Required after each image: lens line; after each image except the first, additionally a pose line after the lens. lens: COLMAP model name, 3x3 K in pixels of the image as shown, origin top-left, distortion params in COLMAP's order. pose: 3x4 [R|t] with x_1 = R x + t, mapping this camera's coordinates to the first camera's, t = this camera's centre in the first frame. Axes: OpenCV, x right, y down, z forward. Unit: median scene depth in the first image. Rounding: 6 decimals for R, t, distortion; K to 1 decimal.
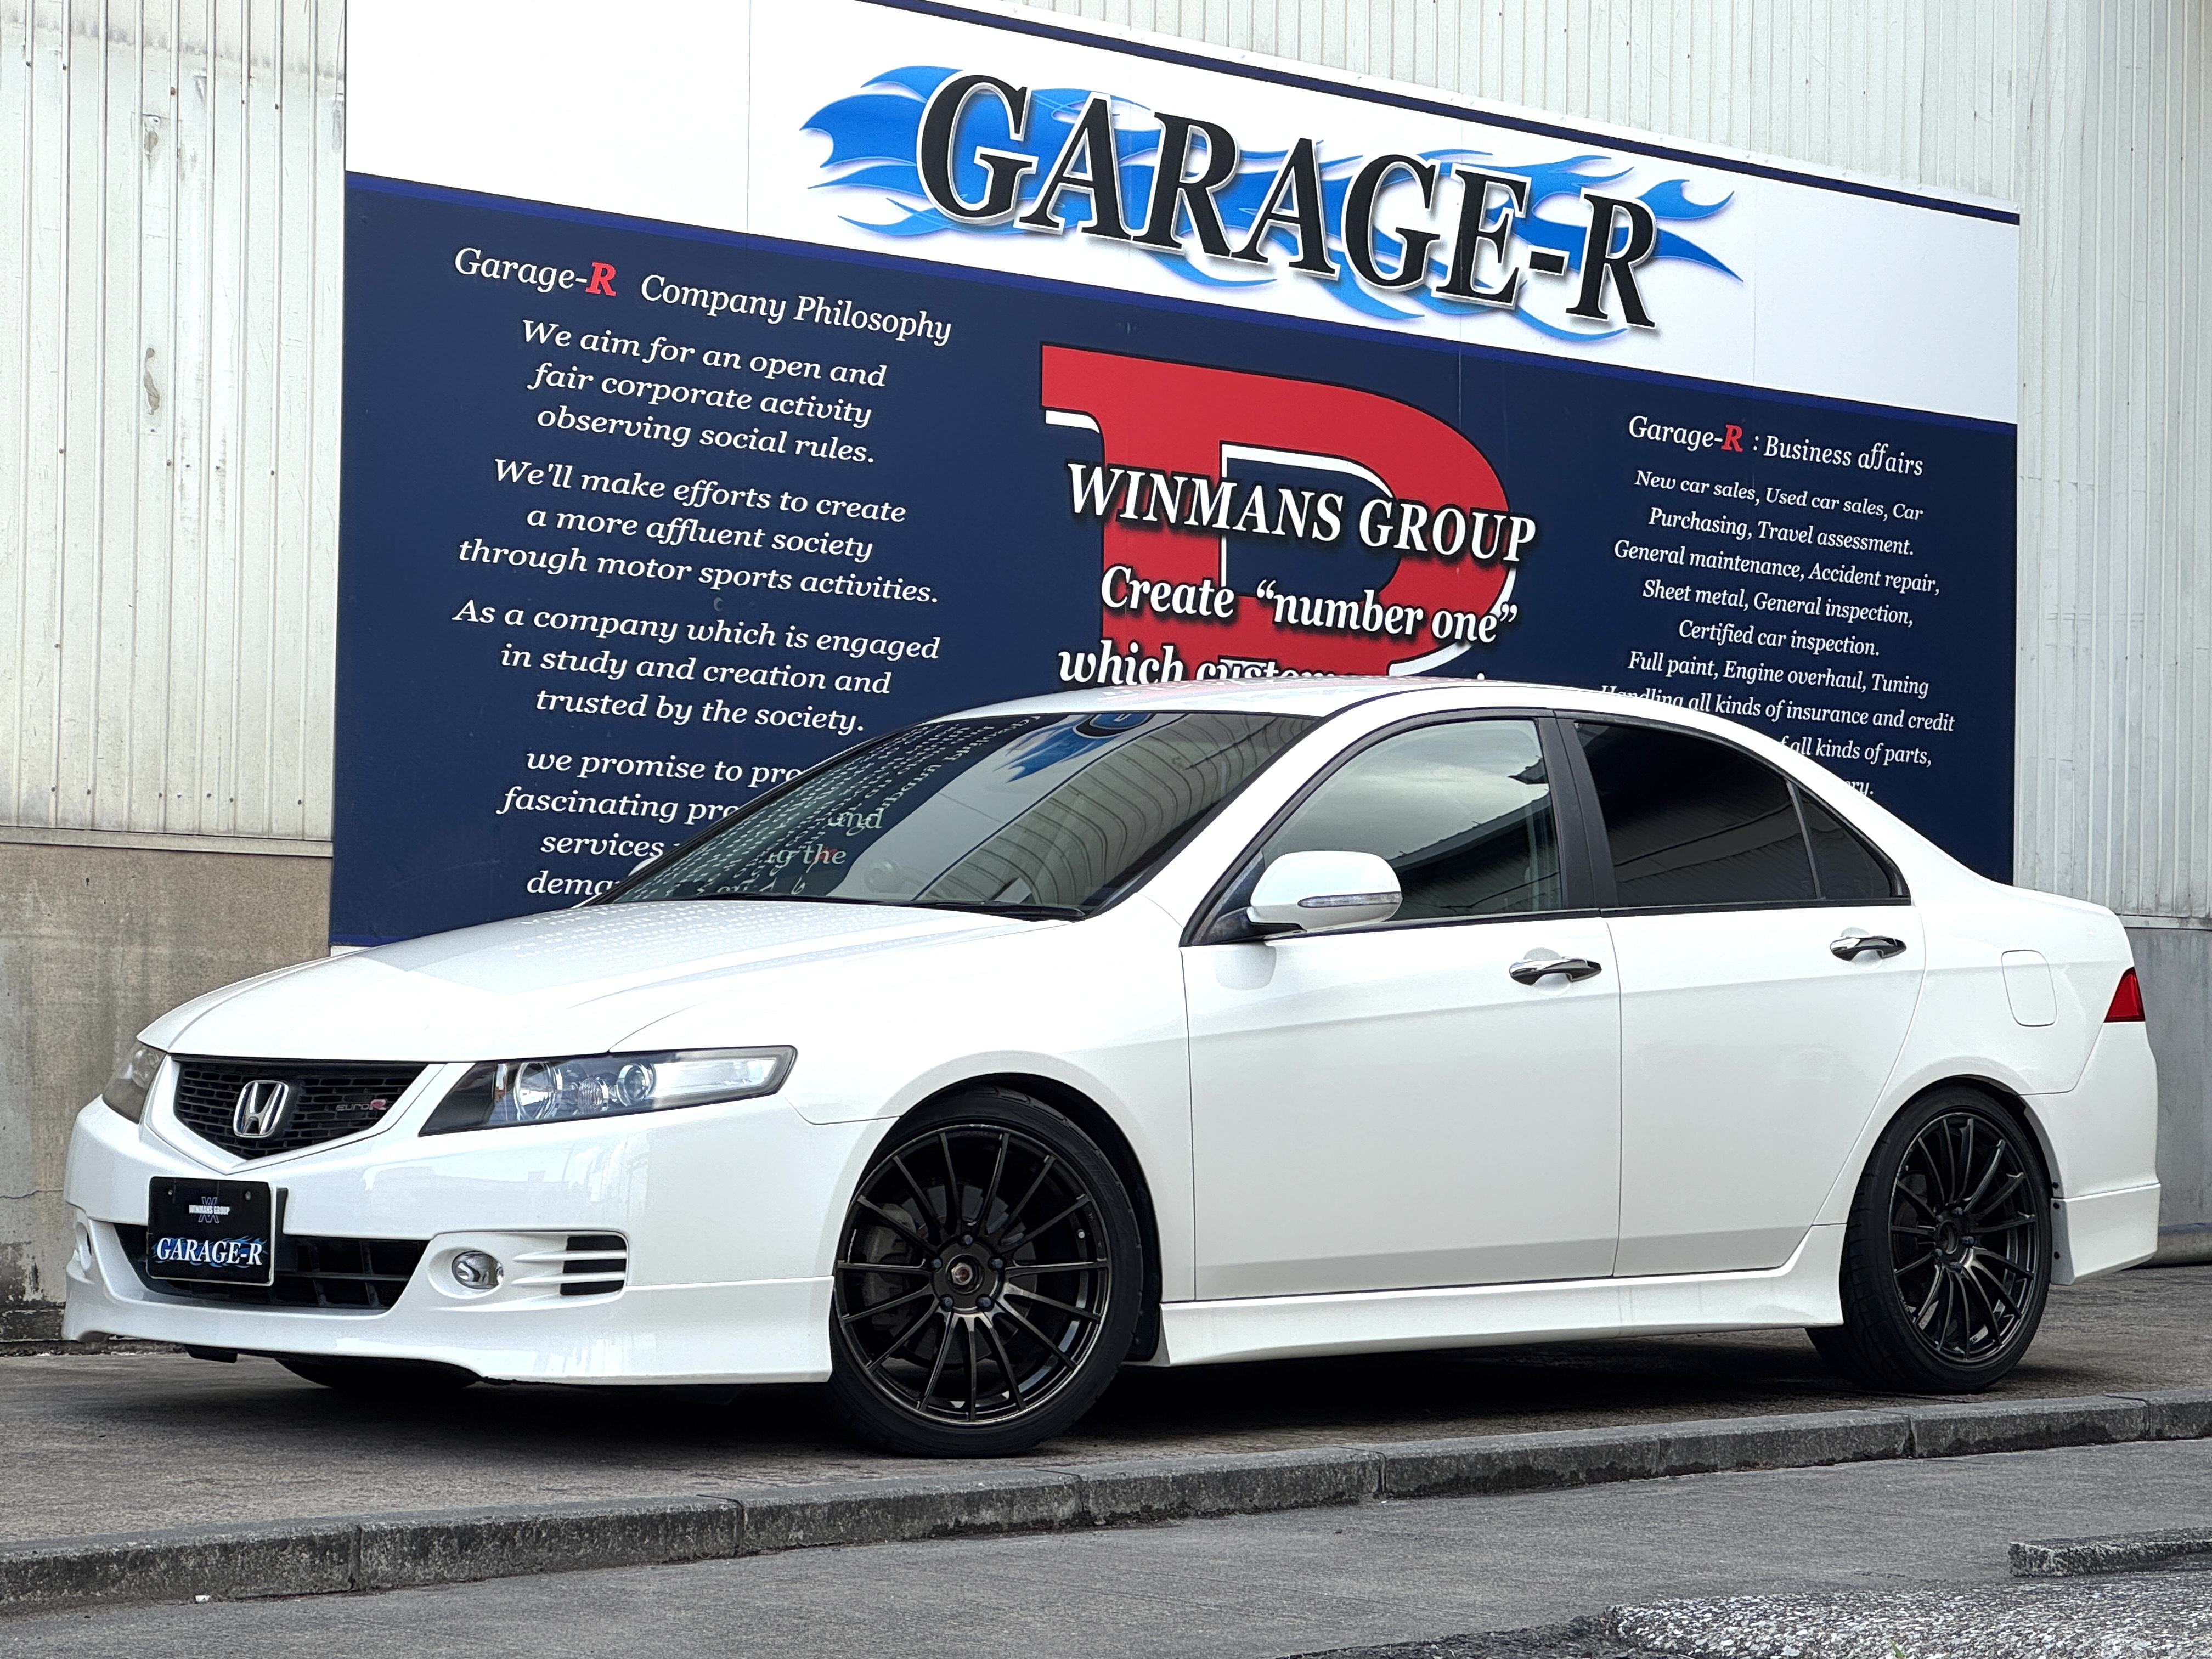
lens RADIAL K [[5775.9, 0, 1138.8], [0, 5775.9, 749.4], [0, 0, 1]] dist [0.234093, 0.000000]
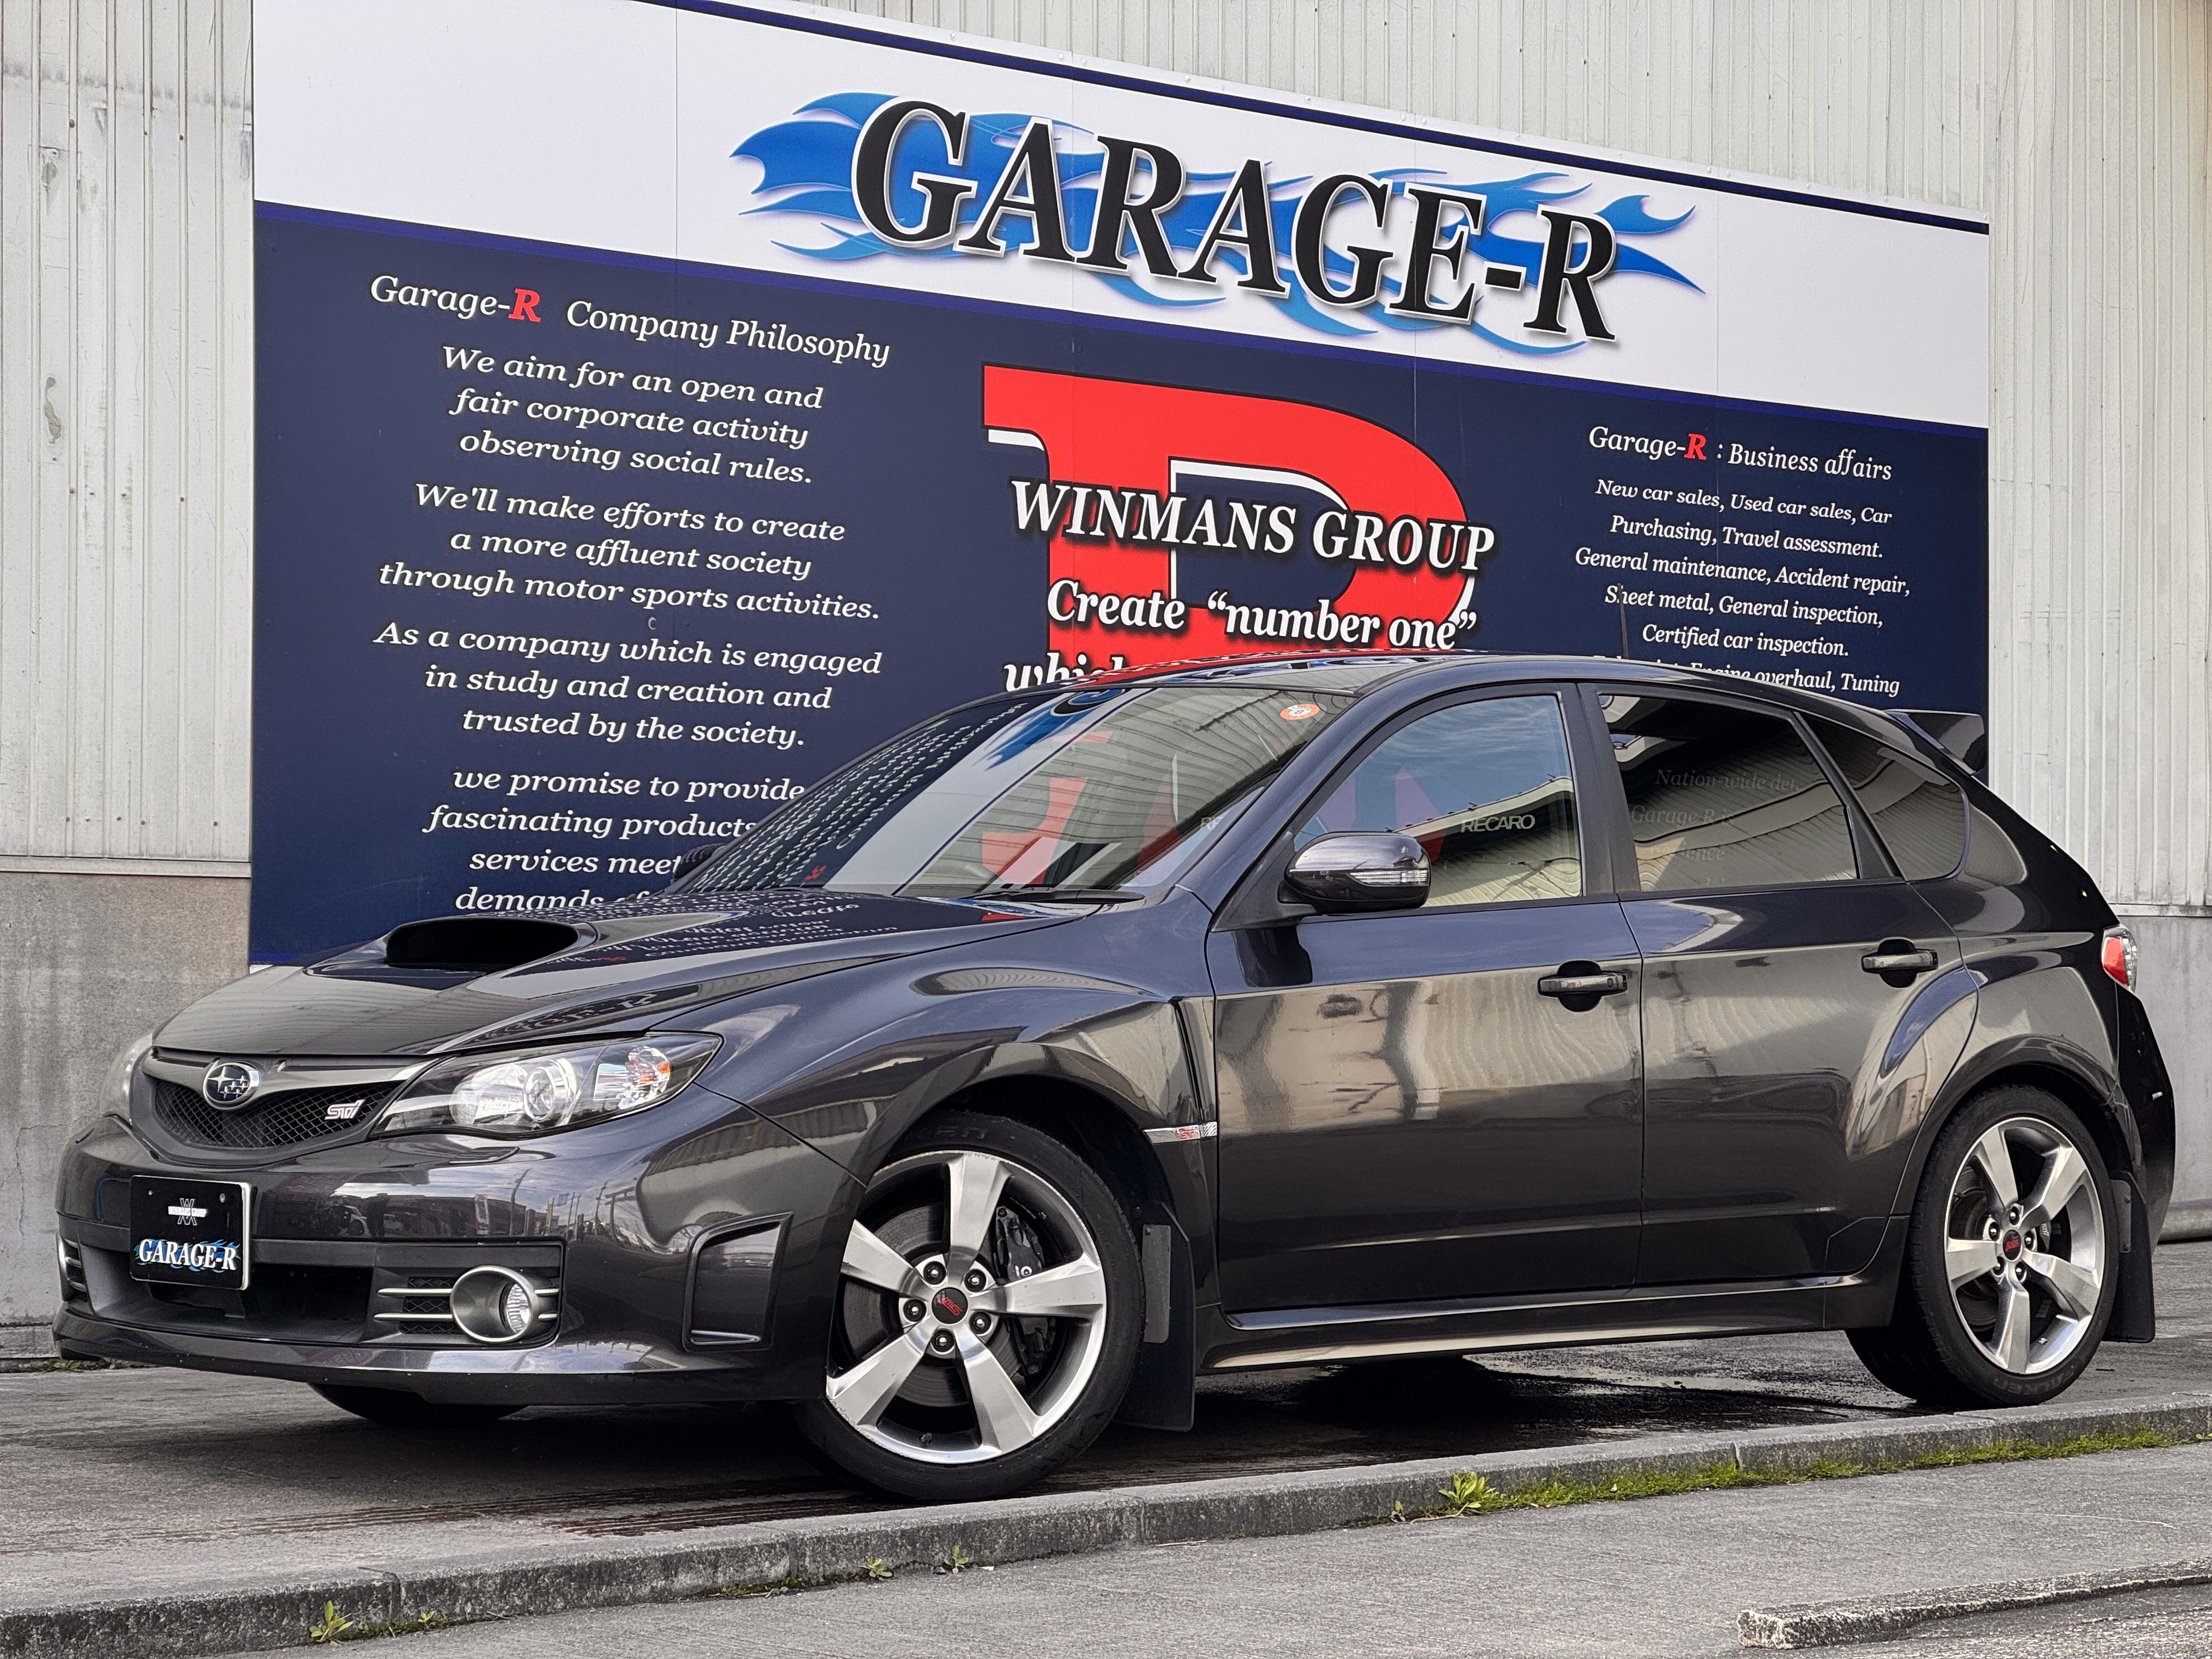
lens RADIAL K [[5110.5, 0, 1106.9], [0, 5110.5, 790.5], [0, 0, 1]] dist [0.272655, 0.000000]
pose [[0.998465, -0.013264, -0.053766, 0.054715], [0.013715, 0.999874, 0.008028, -0.001748], [0.053652, -0.008753, 0.998521, 0.099210]]
